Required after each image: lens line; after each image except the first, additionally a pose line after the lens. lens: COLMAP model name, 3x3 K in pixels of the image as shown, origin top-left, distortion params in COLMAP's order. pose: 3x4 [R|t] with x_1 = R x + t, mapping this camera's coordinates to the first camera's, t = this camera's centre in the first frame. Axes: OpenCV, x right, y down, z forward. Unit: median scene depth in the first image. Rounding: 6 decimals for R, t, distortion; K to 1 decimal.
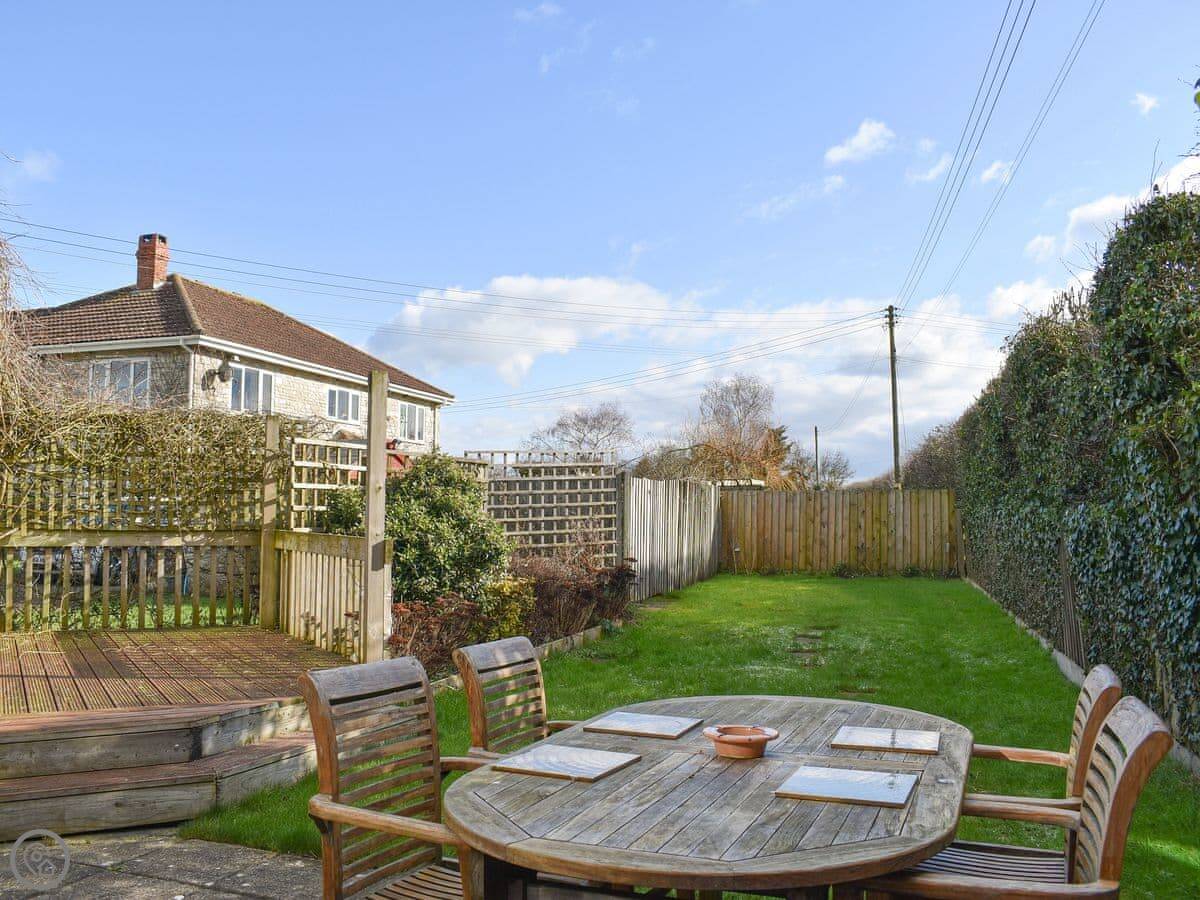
lens RADIAL K [[1035.9, 0, 600.0], [0, 1035.9, 450.0], [0, 0, 1]] dist [-0.084486, 0.003077]
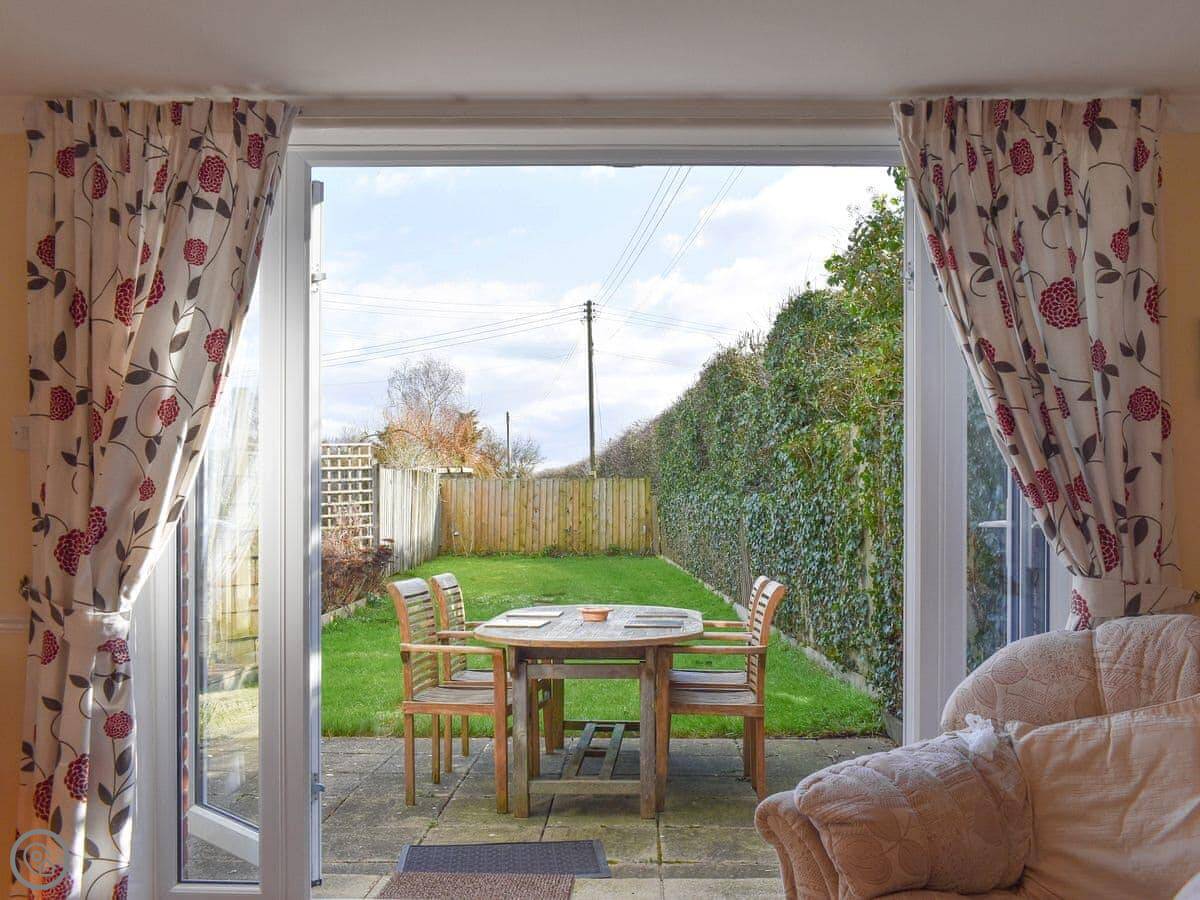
lens RADIAL K [[1110.7, 0, 650.7], [0, 1110.7, 494.6], [0, 0, 1]] dist [-0.083273, 0.117378]
pose [[0.940357, -0.001714, 0.340185, -0.109245], [-0.017660, 0.998393, 0.053848, -0.014883], [-0.339731, -0.056644, 0.938815, -0.232590]]
